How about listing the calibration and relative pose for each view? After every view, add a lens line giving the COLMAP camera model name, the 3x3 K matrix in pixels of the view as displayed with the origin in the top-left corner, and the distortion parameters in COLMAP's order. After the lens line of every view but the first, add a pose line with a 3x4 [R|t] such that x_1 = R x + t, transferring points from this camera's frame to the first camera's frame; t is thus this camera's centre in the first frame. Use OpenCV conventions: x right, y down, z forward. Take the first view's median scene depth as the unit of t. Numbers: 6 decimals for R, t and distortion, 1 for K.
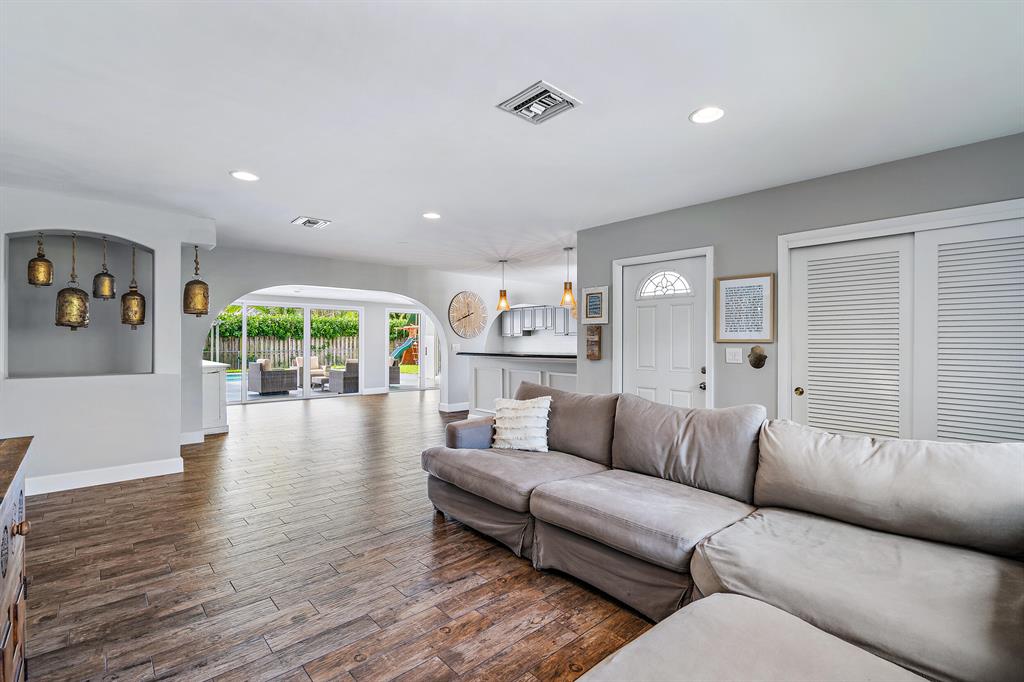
lens RADIAL K [[465.0, 0, 510.5], [0, 465.0, 336.6], [0, 0, 1]] dist [-0.001954, 0.001602]
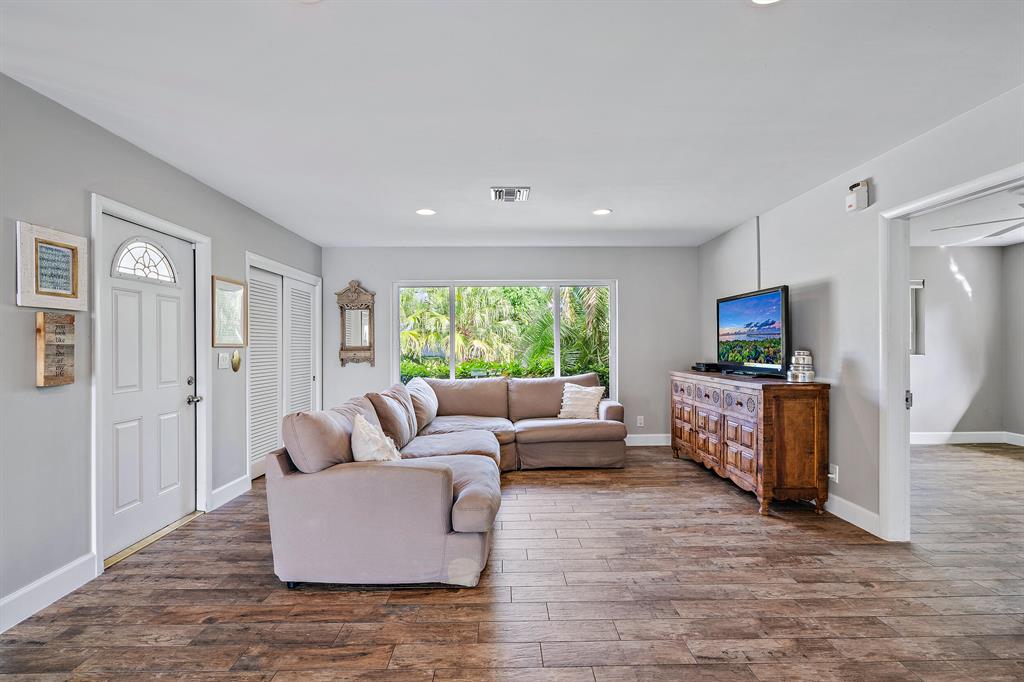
lens RADIAL K [[465.0, 0, 513.2], [0, 465.0, 340.9], [0, 0, 1]] dist [-0.001954, 0.001602]
pose [[-0.754848, 0.007693, 0.655855, -0.281292], [-0.003000, 0.999880, -0.015181, 0.006108], [-0.655893, -0.013427, -0.754734, 0.628977]]
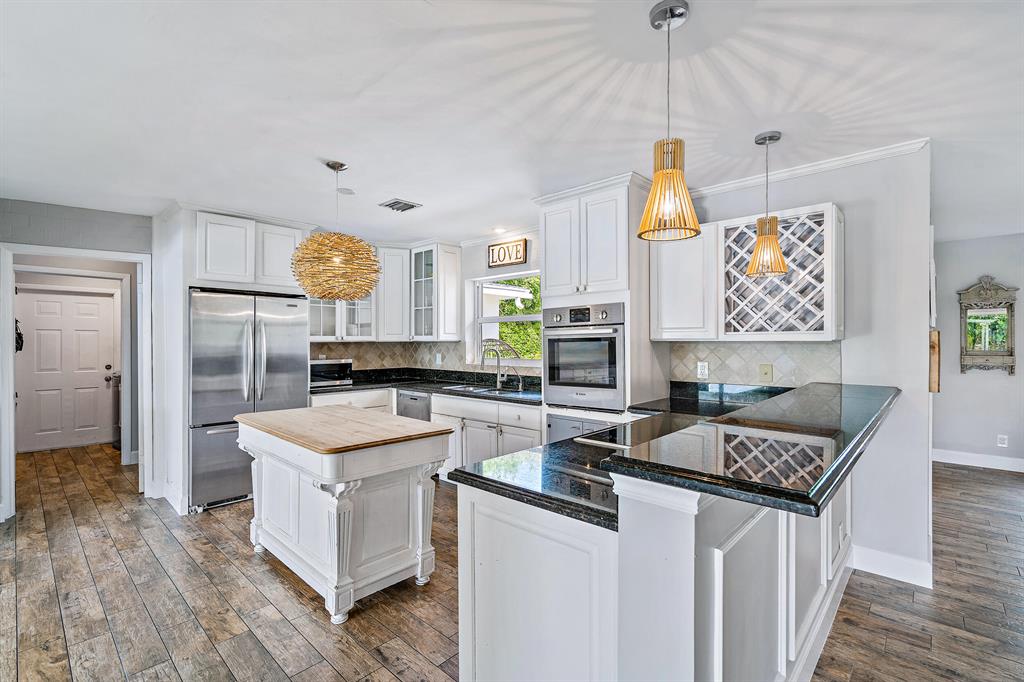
lens RADIAL K [[465.0, 0, 515.1], [0, 465.0, 344.2], [0, 0, 1]] dist [-0.001954, 0.001602]
pose [[-0.089233, -0.009669, 0.995964, -0.196921], [-0.007627, 0.999930, 0.009024, -0.005082], [-0.995982, -0.006791, -0.089300, 0.921912]]
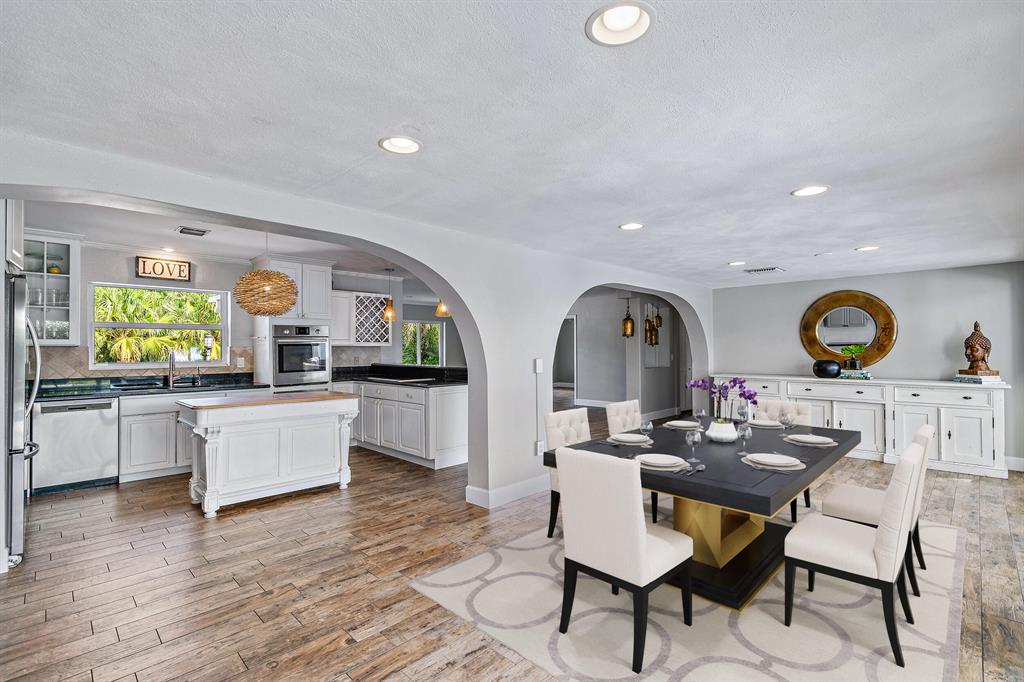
lens RADIAL K [[465.0, 0, 510.3], [0, 465.0, 347.1], [0, 0, 1]] dist [-0.001954, 0.001602]
pose [[-0.999281, 0.003196, -0.037775, -0.087312], [0.003752, 0.999886, -0.014658, 0.008893], [0.037724, -0.014790, -0.999179, 1.539788]]
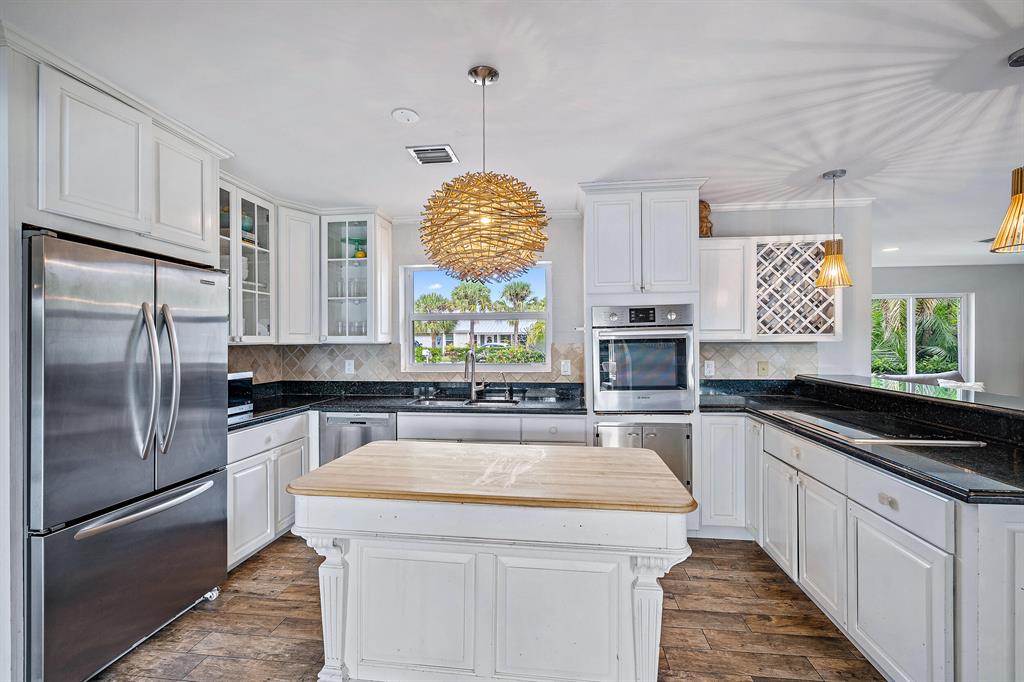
lens RADIAL K [[465.0, 0, 515.8], [0, 465.0, 341.0], [0, 0, 1]] dist [-0.001954, 0.001602]
pose [[-0.654330, 0.001461, 0.756208, -0.022595], [-0.004500, 0.999973, -0.005826, -0.003050], [-0.756196, -0.007215, -0.654305, 1.158735]]
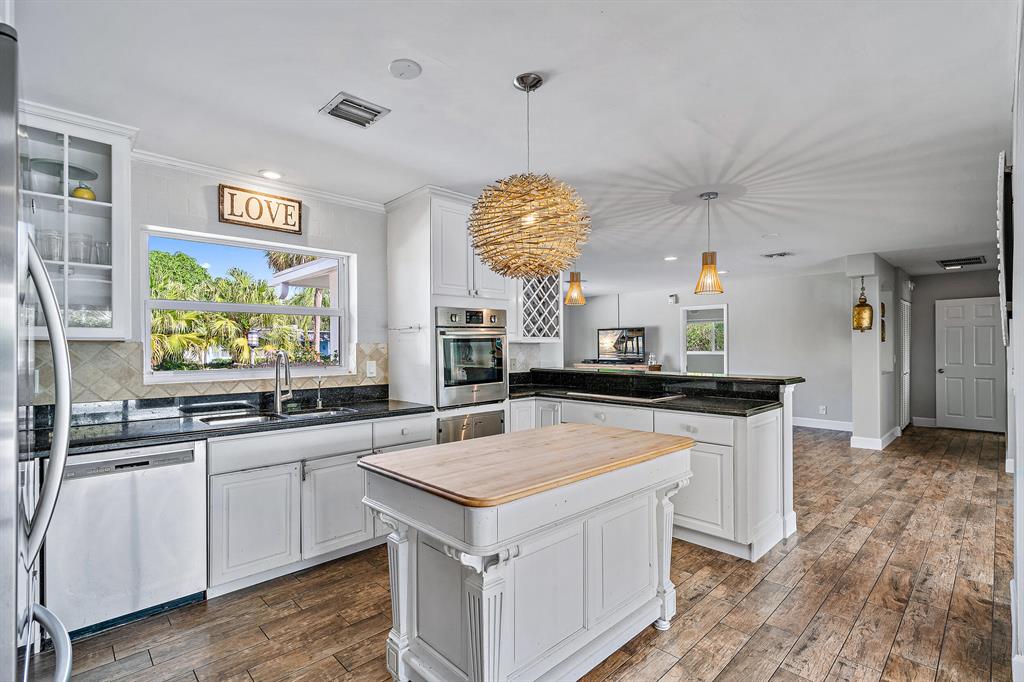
lens RADIAL K [[465.0, 0, 506.9], [0, 465.0, 352.9], [0, 0, 1]] dist [-0.001954, 0.001602]
pose [[-0.999765, 0.003723, -0.021372, 0.177114], [0.003708, 0.999993, 0.000747, 0.005667], [0.021375, 0.000667, -0.999771, 1.261616]]
